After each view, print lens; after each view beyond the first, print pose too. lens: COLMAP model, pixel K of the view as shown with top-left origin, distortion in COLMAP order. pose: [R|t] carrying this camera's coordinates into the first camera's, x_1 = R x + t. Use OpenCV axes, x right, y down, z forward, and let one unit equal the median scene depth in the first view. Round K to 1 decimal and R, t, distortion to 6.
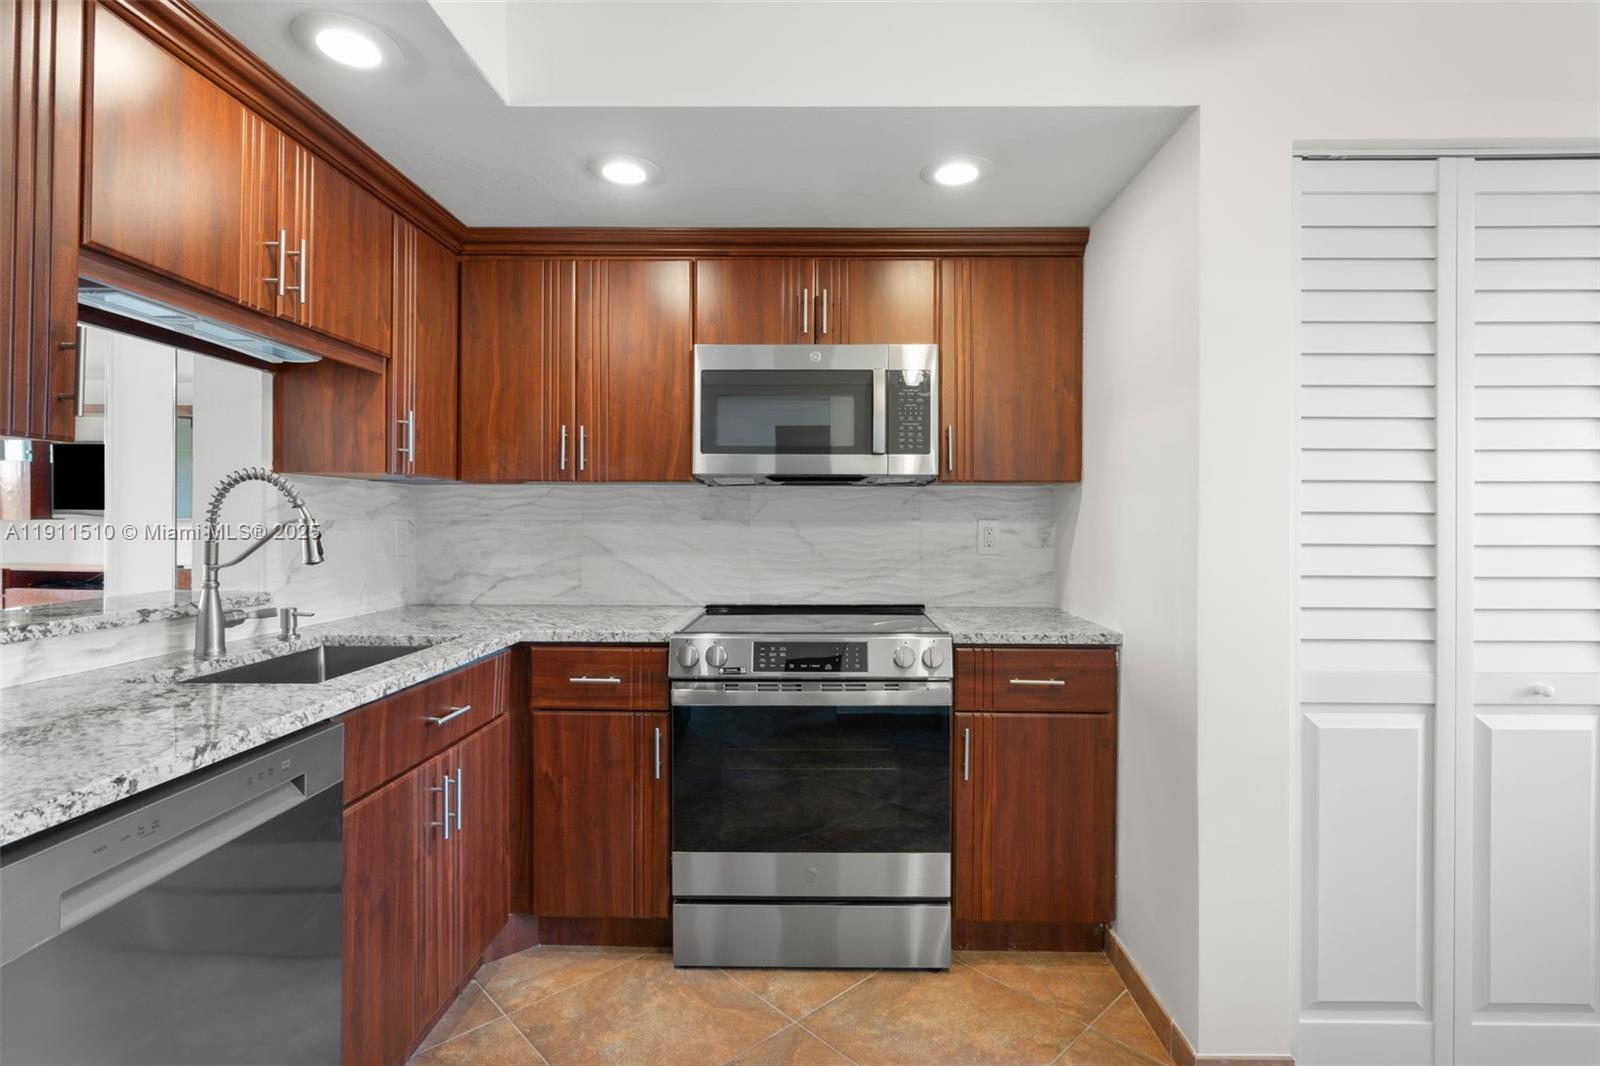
lens RADIAL K [[777.9, 0, 803.9], [0, 777.9, 528.5], [0, 0, 1]] dist [-0.002137, -0.000201]
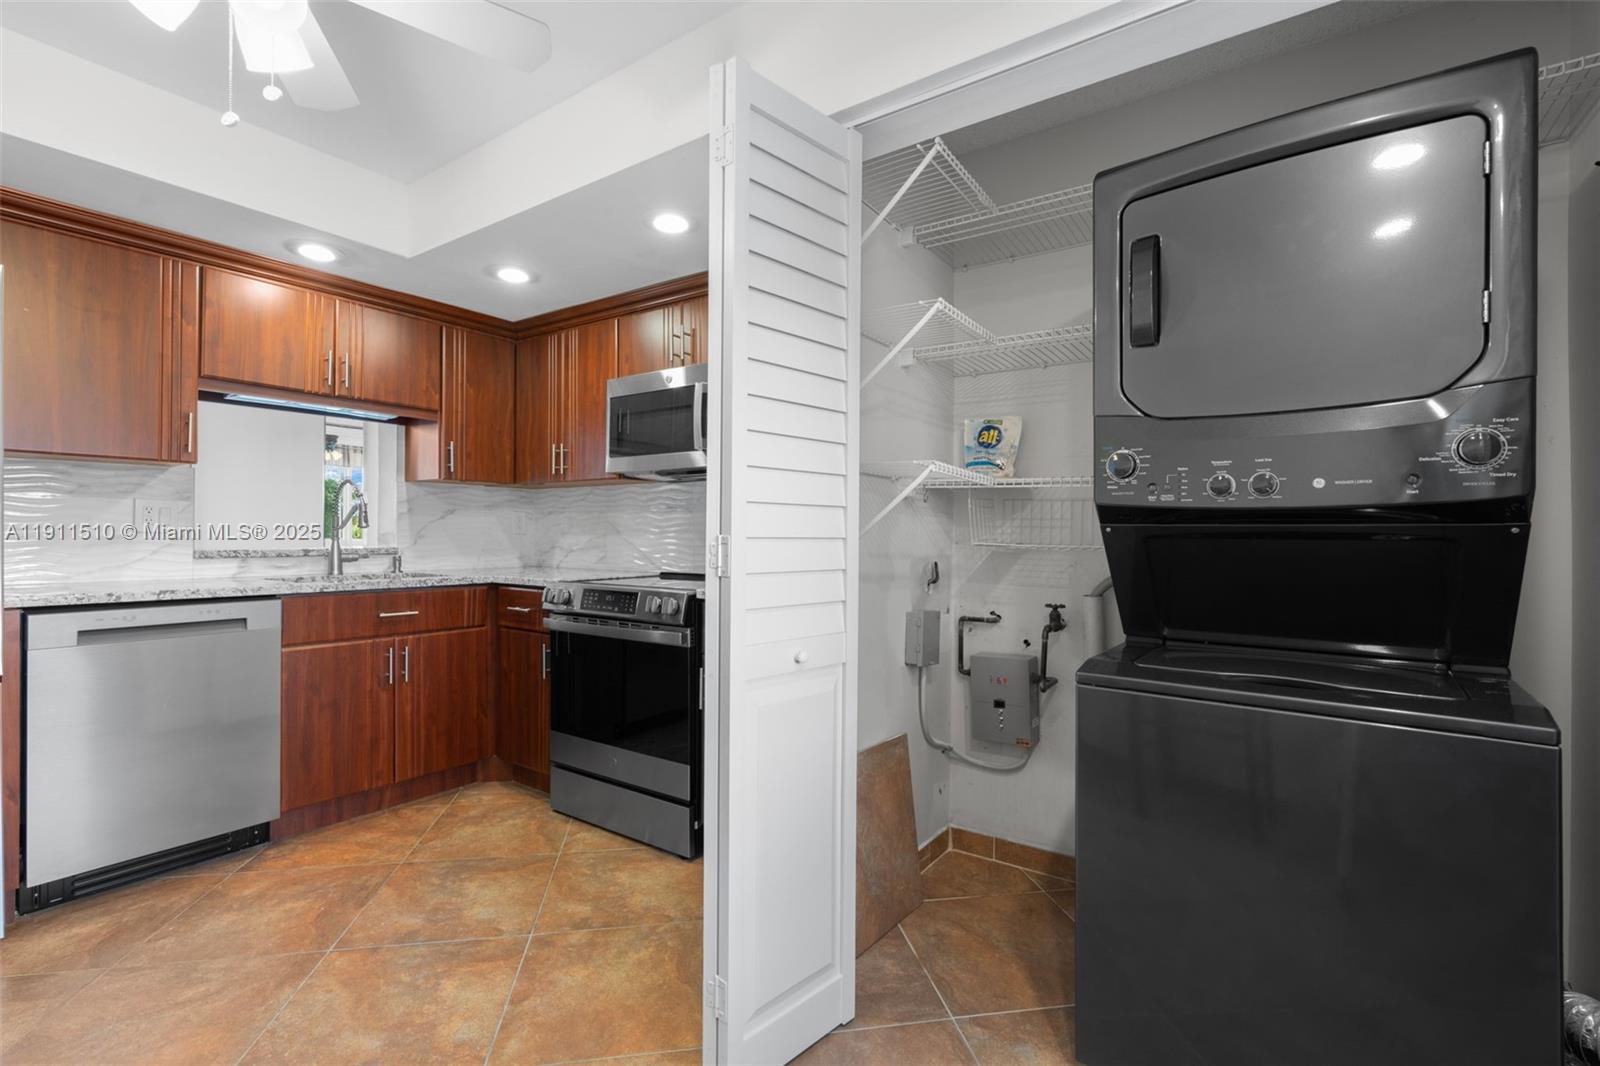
lens RADIAL K [[714.0, 0, 797.9], [0, 714.0, 541.8], [0, 0, 1]] dist [-0.003626, -0.000298]
pose [[0.828305, 0.008157, -0.560218, 0.965613], [-0.009782, 0.999952, 0.000096, 0.056829], [0.560192, 0.005401, 0.828345, 0.147291]]
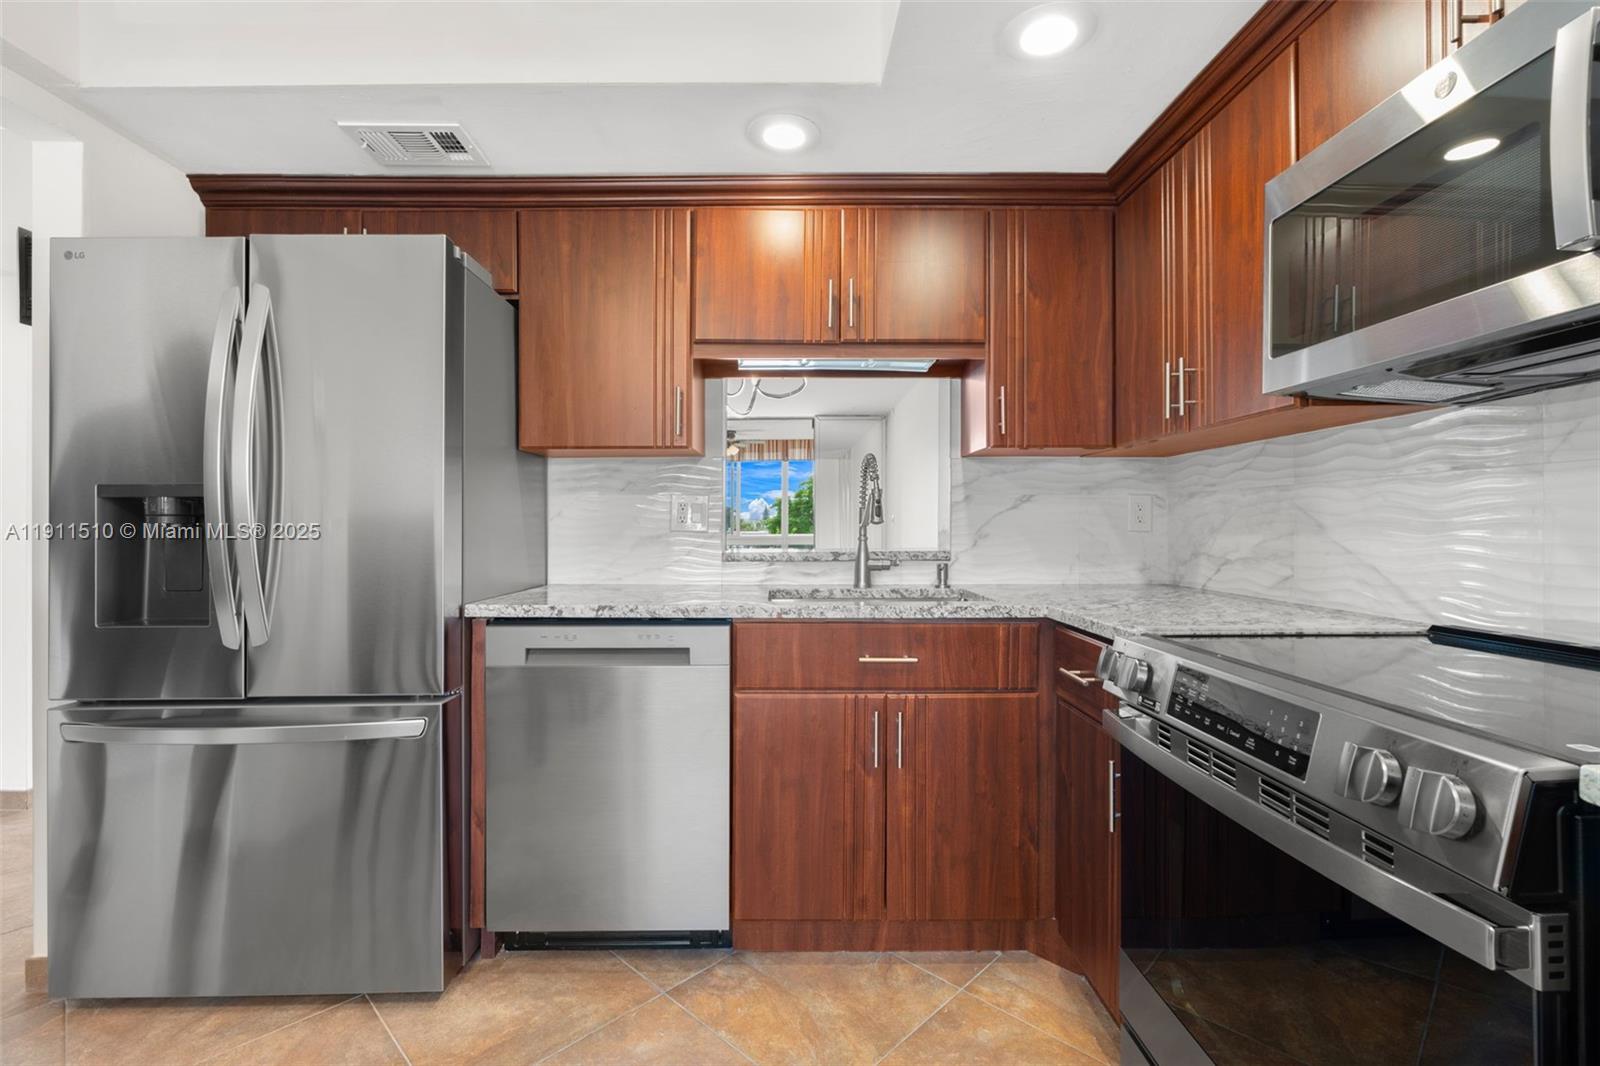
lens RADIAL K [[715.8, 0, 800.6], [0, 715.8, 527.9], [0, 0, 1]] dist [-0.001619, 0.000270]
pose [[0.034358, 0.000603, -0.999409, 0.459221], [-0.009978, 0.999950, 0.000261, 0.043995], [0.999360, 0.009963, 0.034362, 0.689344]]
